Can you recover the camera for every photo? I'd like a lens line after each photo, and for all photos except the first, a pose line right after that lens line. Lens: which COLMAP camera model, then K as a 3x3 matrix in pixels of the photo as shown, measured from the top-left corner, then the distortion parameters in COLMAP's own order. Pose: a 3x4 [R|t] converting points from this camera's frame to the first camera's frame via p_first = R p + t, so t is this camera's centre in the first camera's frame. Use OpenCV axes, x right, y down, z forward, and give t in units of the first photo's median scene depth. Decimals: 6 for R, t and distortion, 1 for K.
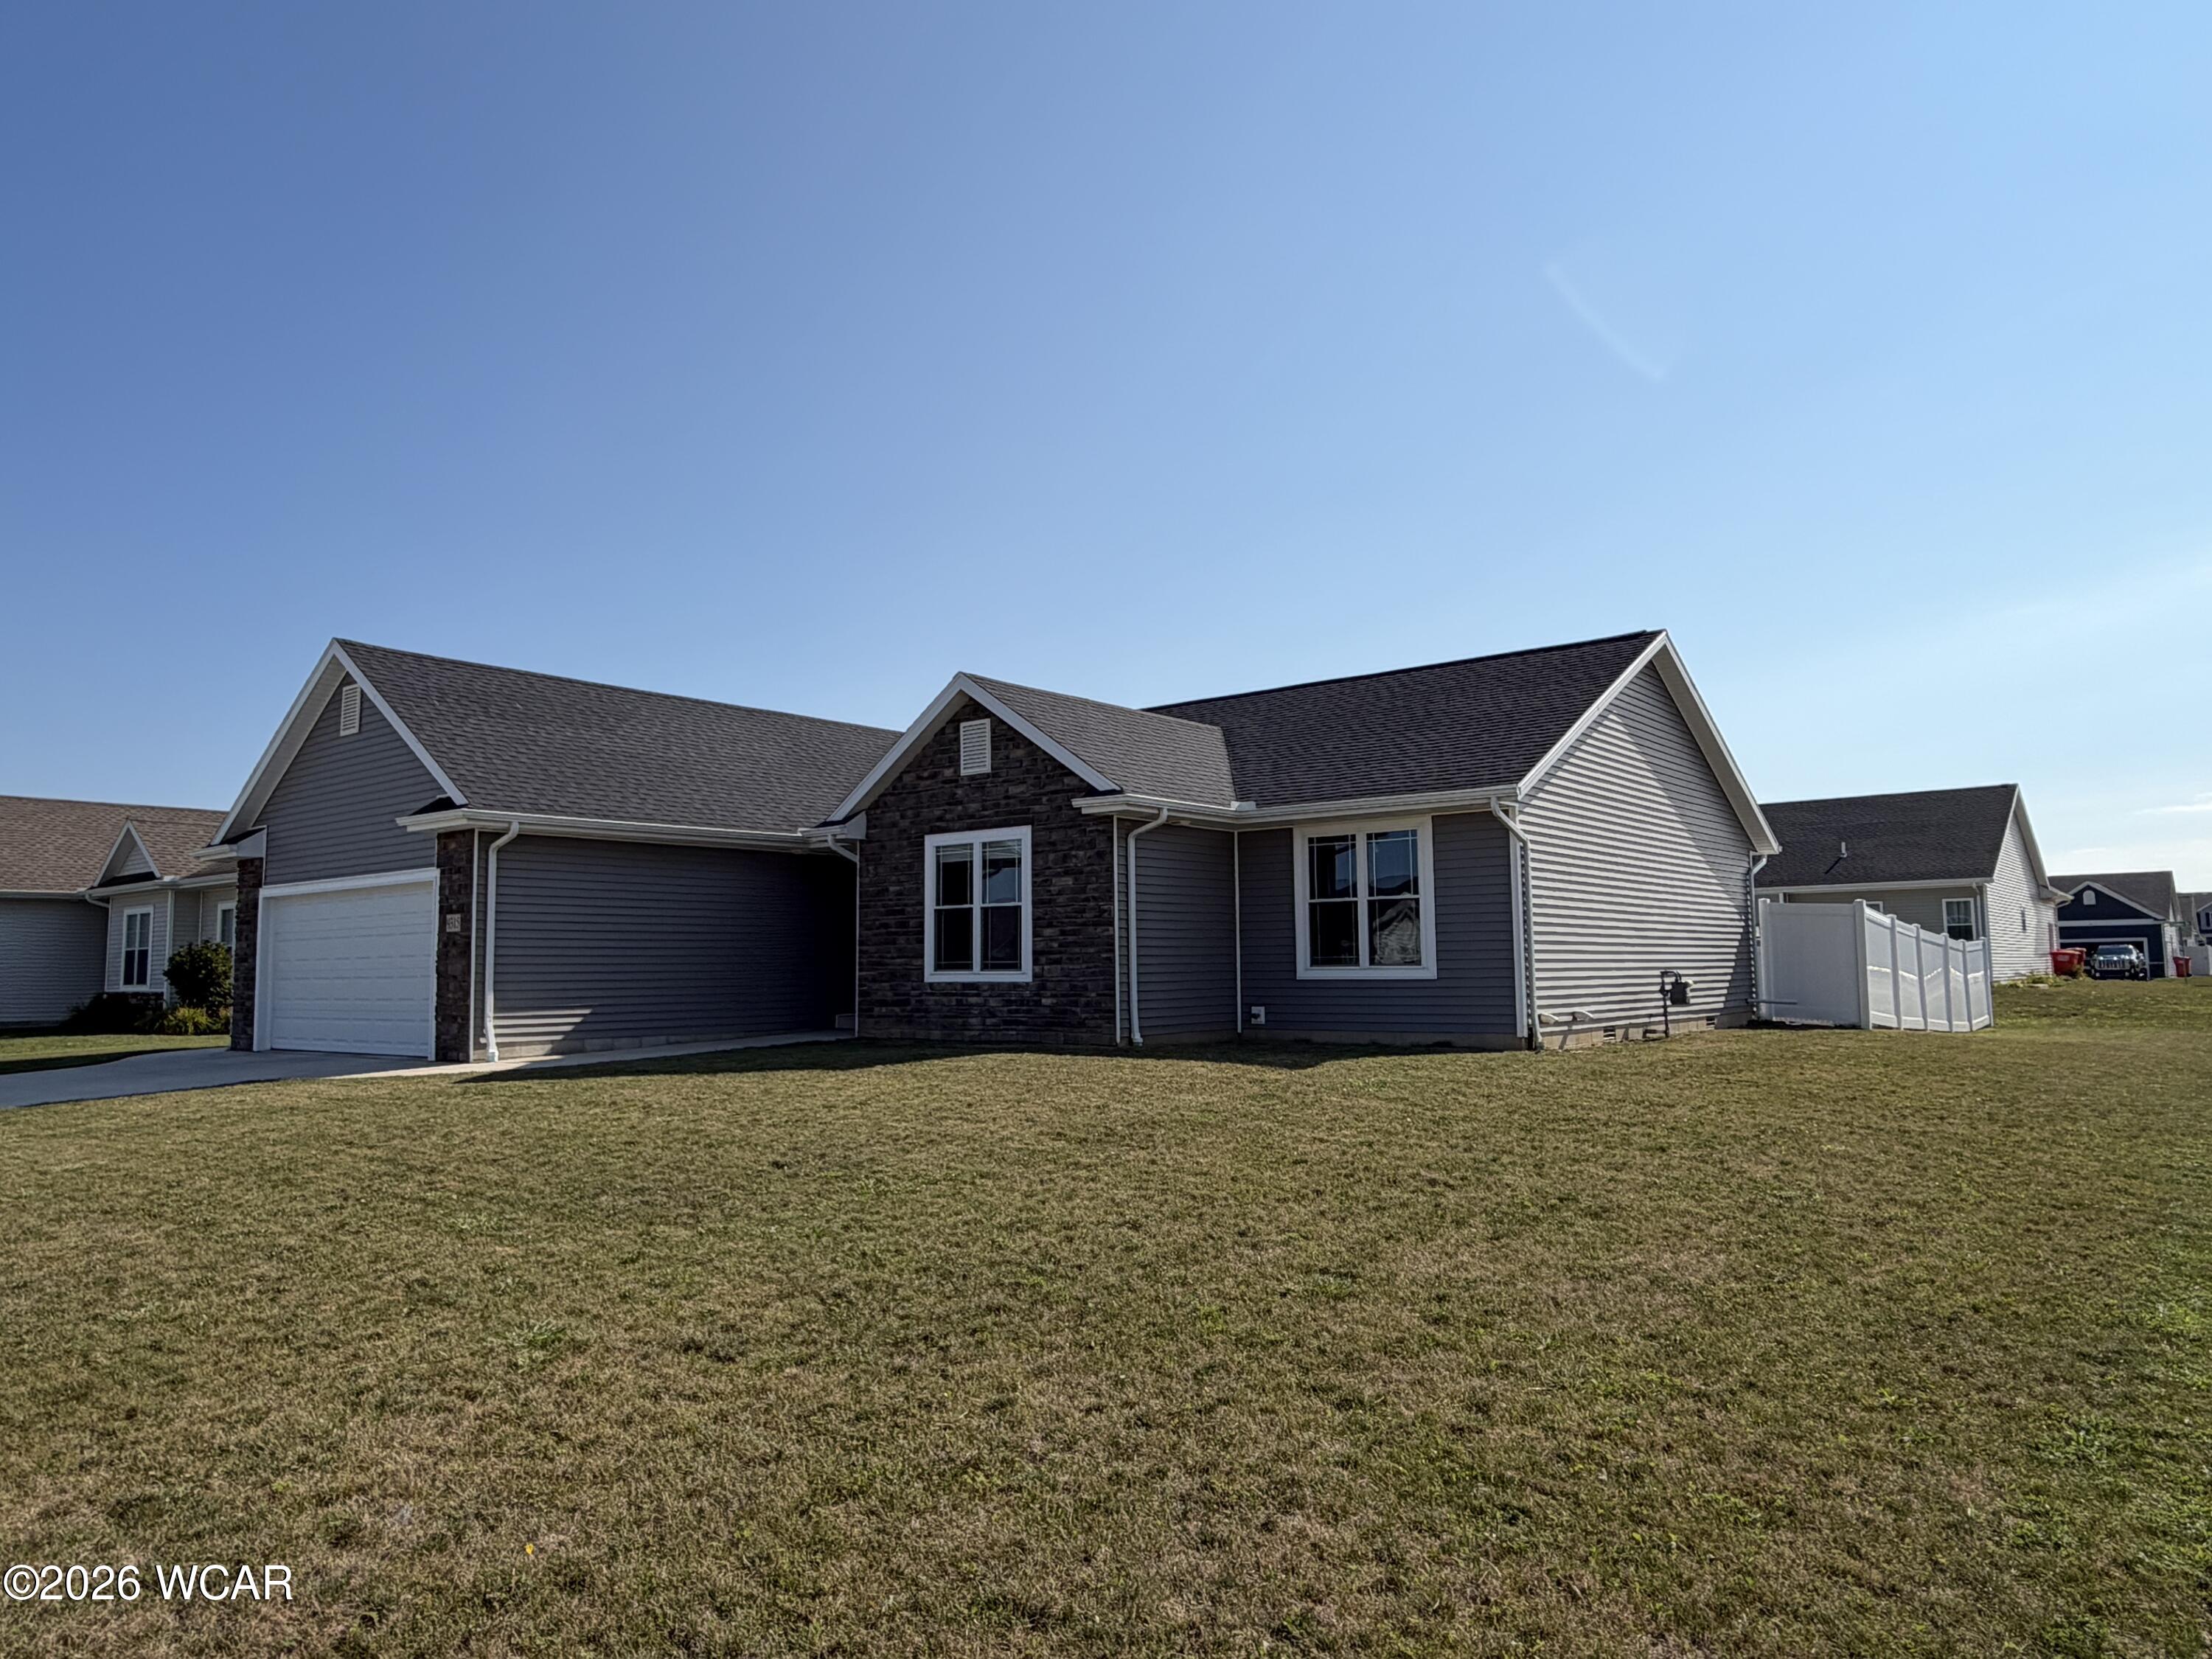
lens RADIAL K [[1481.2, 0, 1106.8], [0, 1481.2, 820.2], [0, 0, 1]] dist [-0.018007, -0.000125]
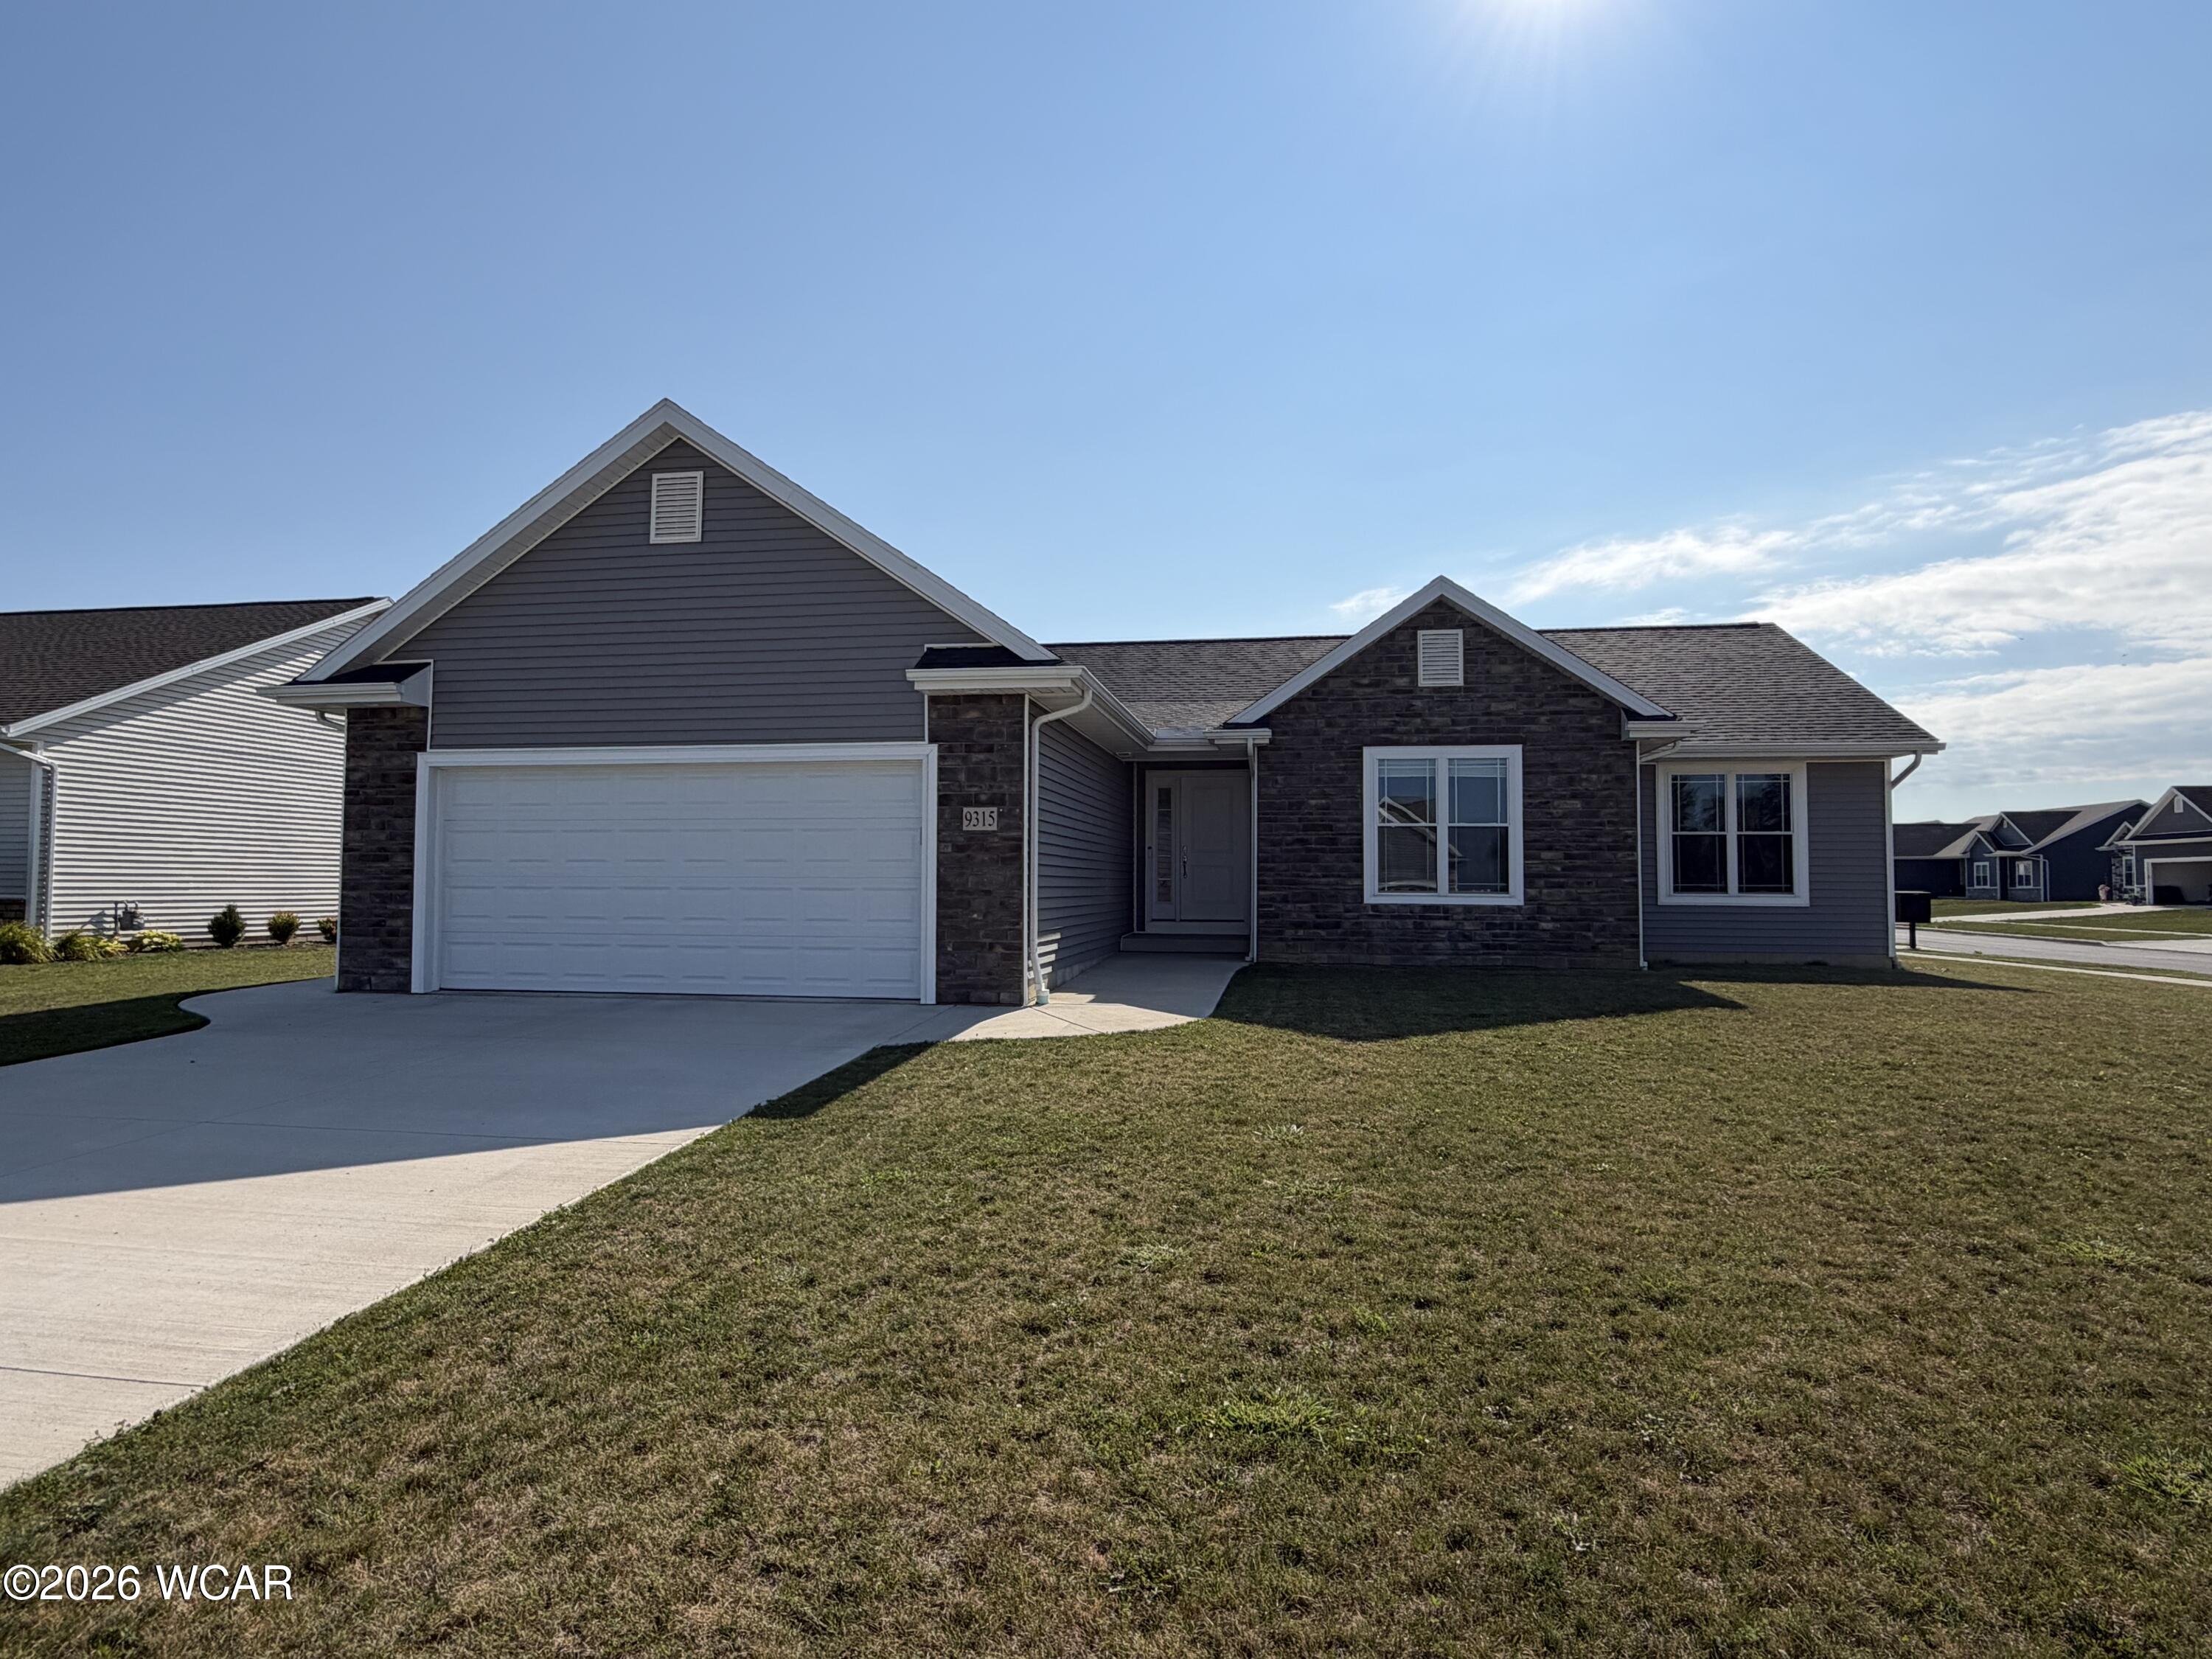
lens RADIAL K [[1232.4, 0, 1105.1], [0, 1232.4, 832.7], [0, 0, 1]] dist [-0.012250, -0.000461]
pose [[0.875661, 0.039600, 0.481300, -0.668807], [-0.065307, 0.997187, 0.036772, 0.048598], [-0.478490, -0.063632, 0.875784, 0.415901]]
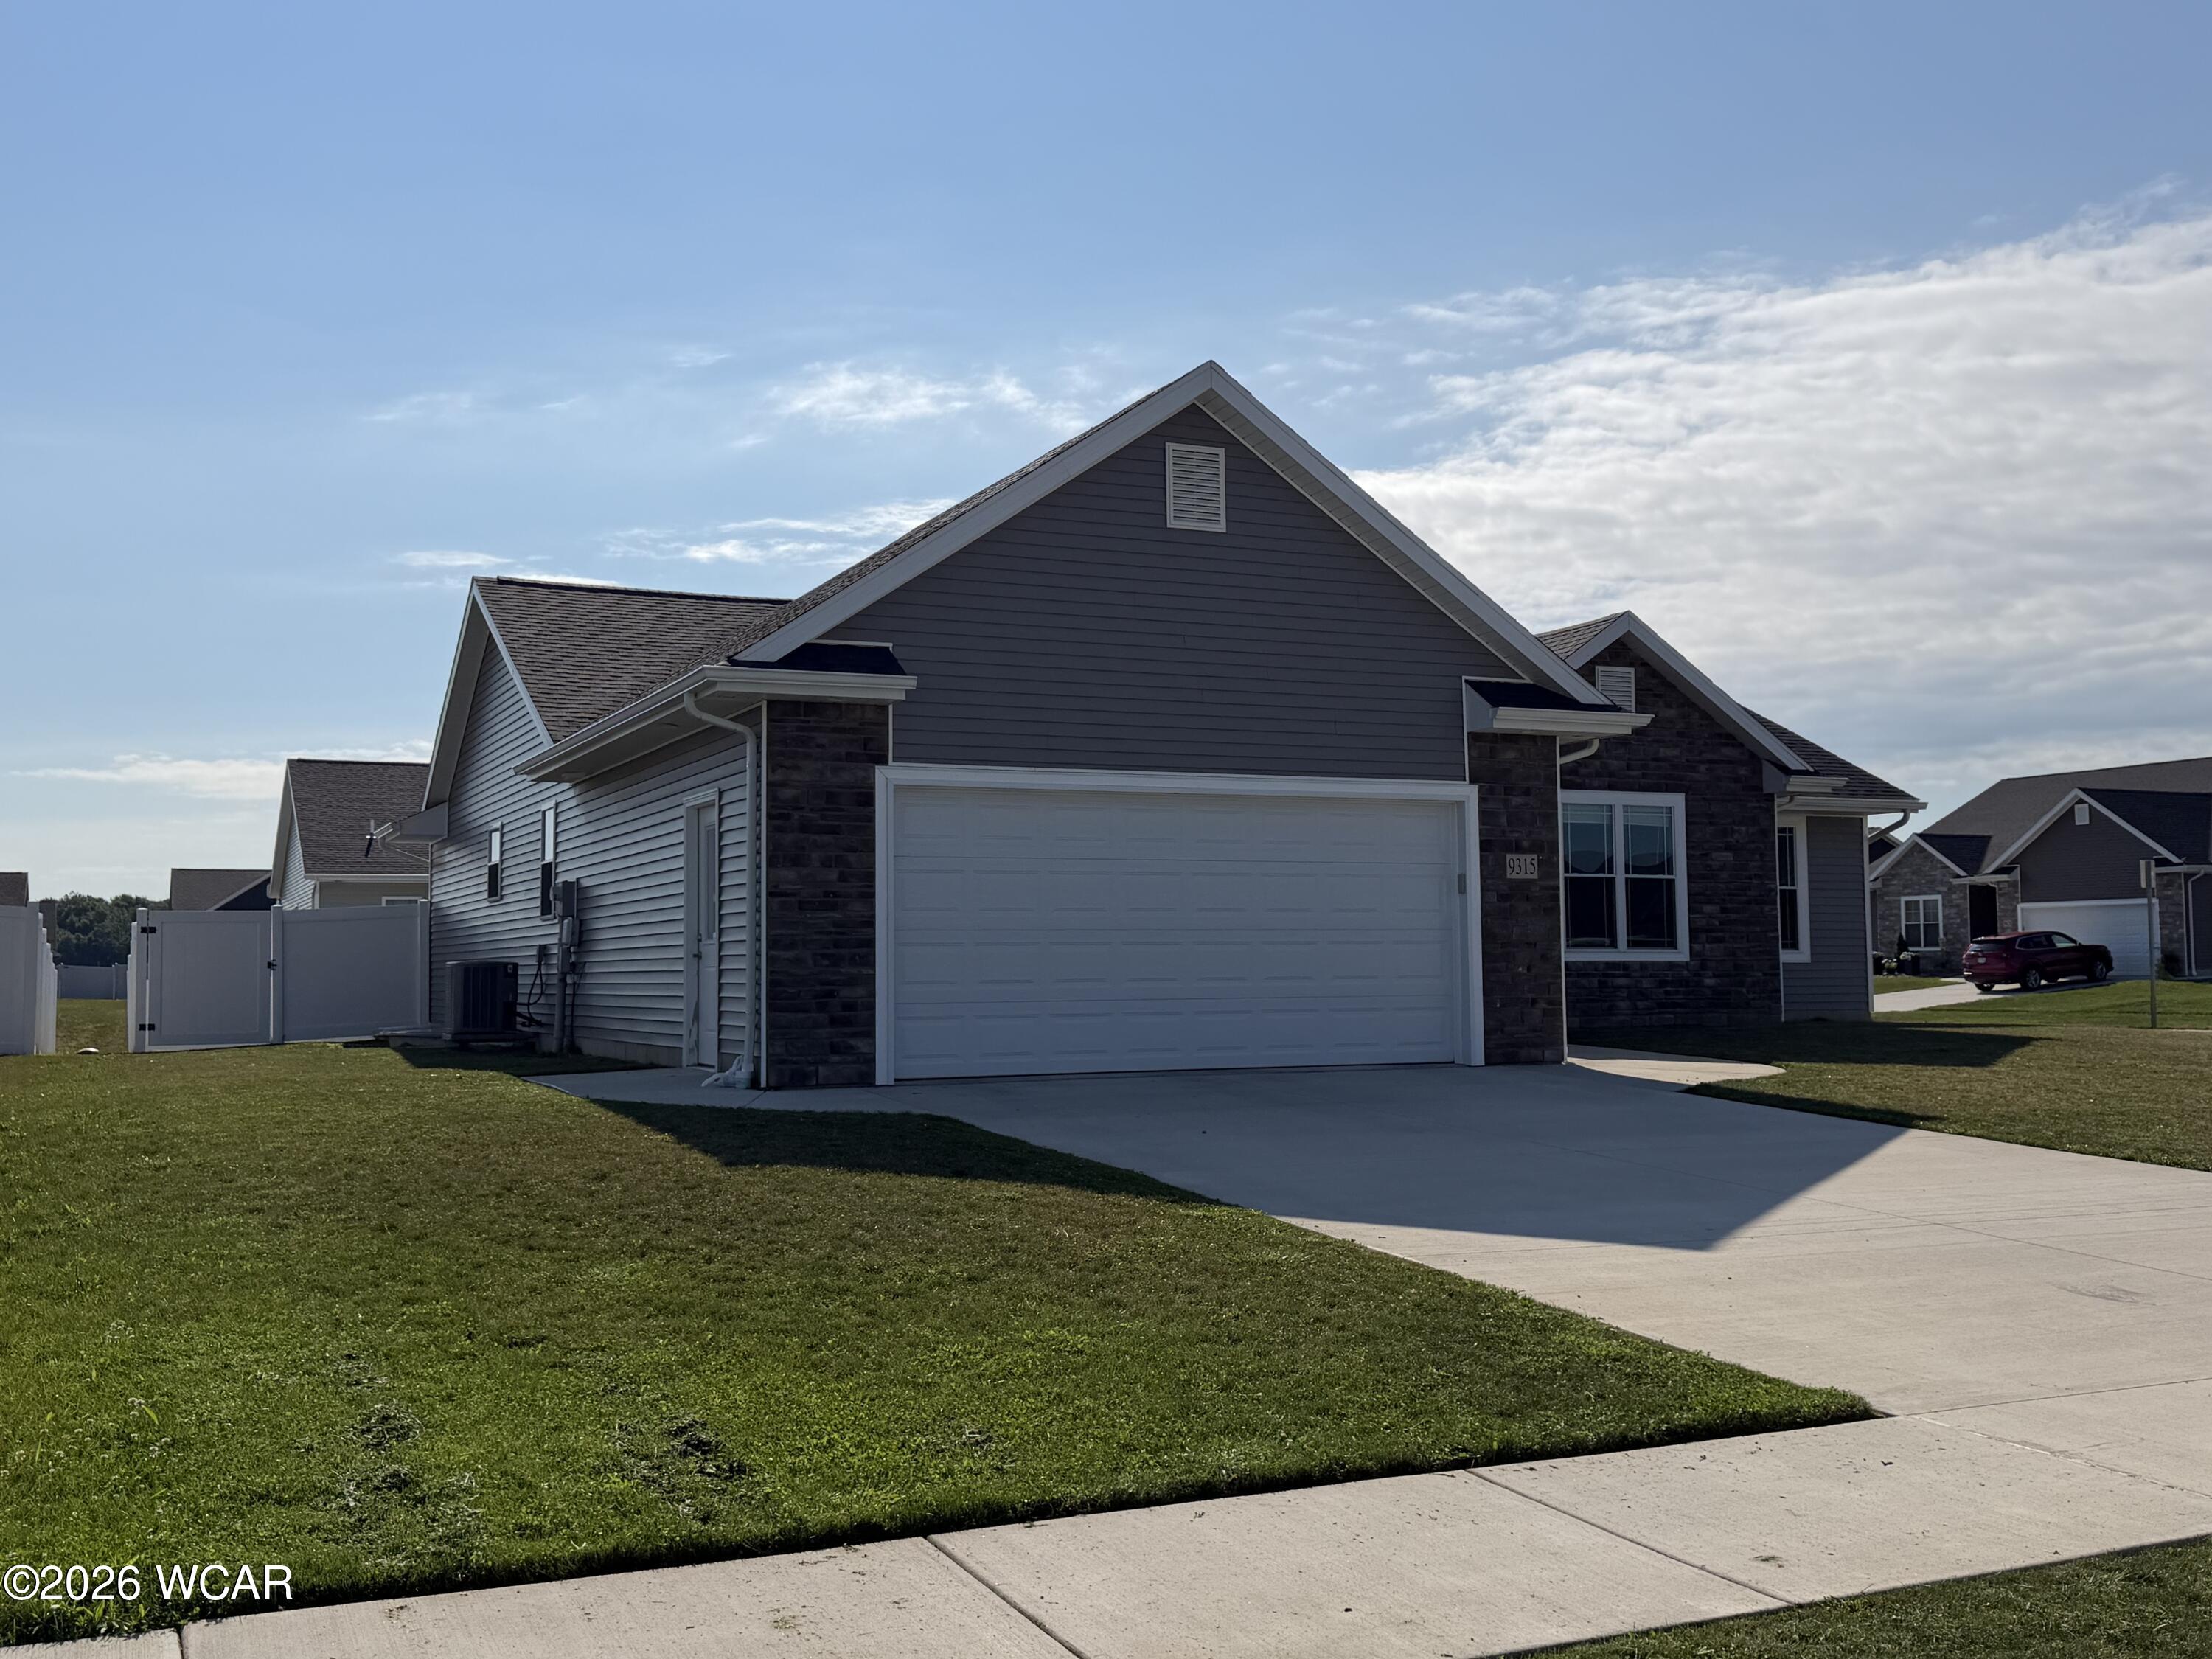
lens RADIAL K [[2169.4, 0, 1104.5], [0, 2169.4, 831.9], [0, 0, 1]] dist [0.054066, 0.000000]
pose [[0.454633, 0.066502, 0.888193, -1.412811], [-0.086609, 0.995784, -0.030226, 0.099309], [-0.886458, -0.063183, 0.458476, 0.686706]]
